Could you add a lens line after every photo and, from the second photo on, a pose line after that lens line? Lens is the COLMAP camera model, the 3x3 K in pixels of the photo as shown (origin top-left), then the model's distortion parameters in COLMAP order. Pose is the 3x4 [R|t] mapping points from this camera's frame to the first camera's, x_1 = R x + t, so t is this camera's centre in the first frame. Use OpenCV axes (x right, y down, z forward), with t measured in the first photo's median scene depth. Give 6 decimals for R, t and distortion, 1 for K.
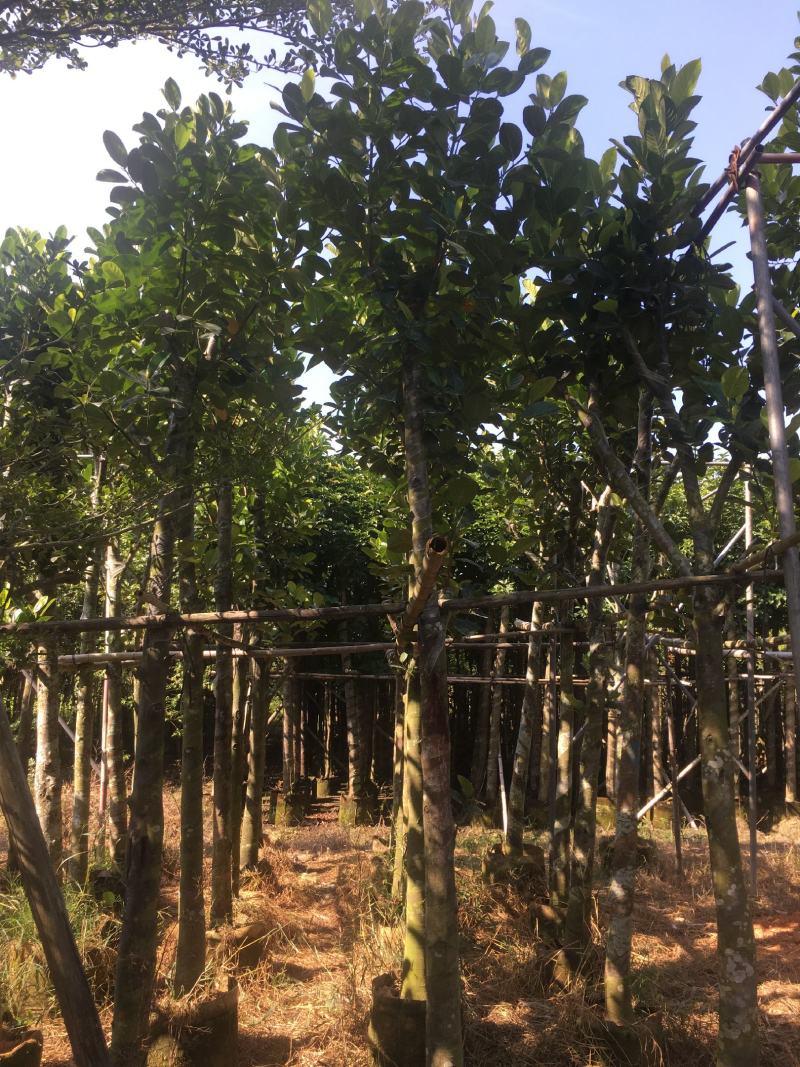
lens RADIAL K [[900.1, 0, 407.3], [0, 900.1, 536.1], [0, 0, 1]] dist [0.079315, -0.122147]
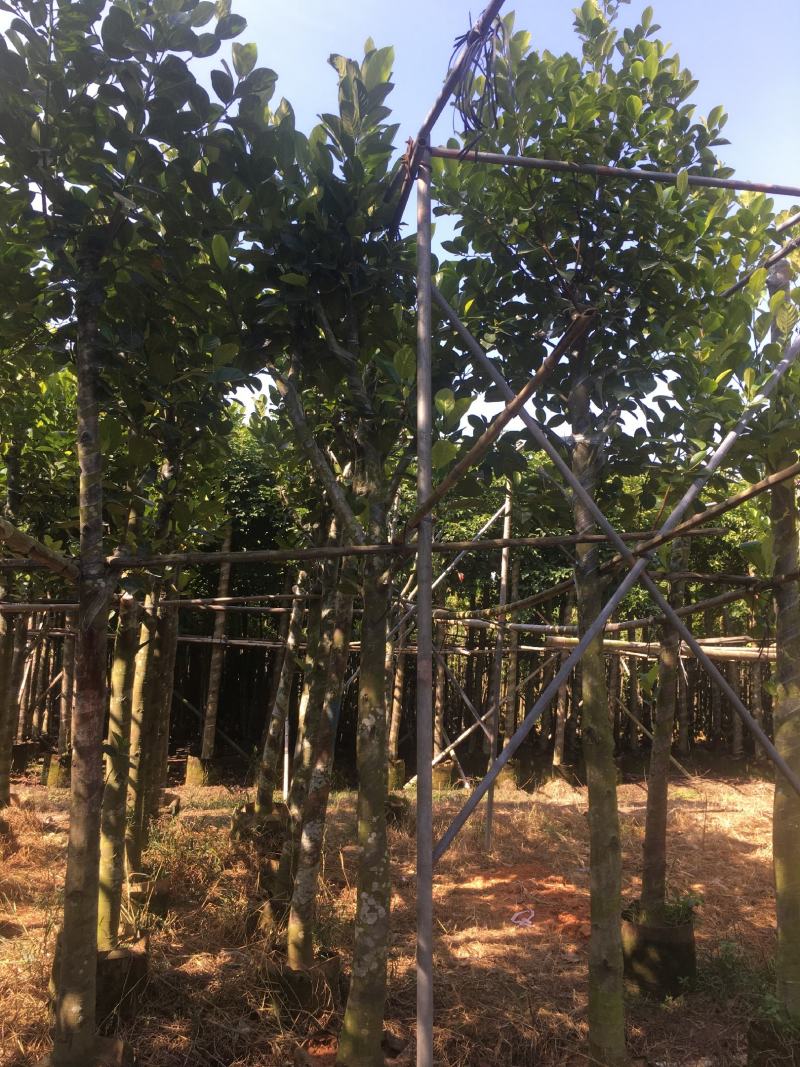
lens RADIAL K [[900.1, 0, 407.3], [0, 900.1, 536.1], [0, 0, 1]] dist [0.079315, -0.122147]
pose [[0.984723, 0.051338, 0.166390, 0.136562], [-0.057224, 0.997887, 0.030773, -0.001490], [-0.164459, -0.039824, 0.985580, -0.031029]]
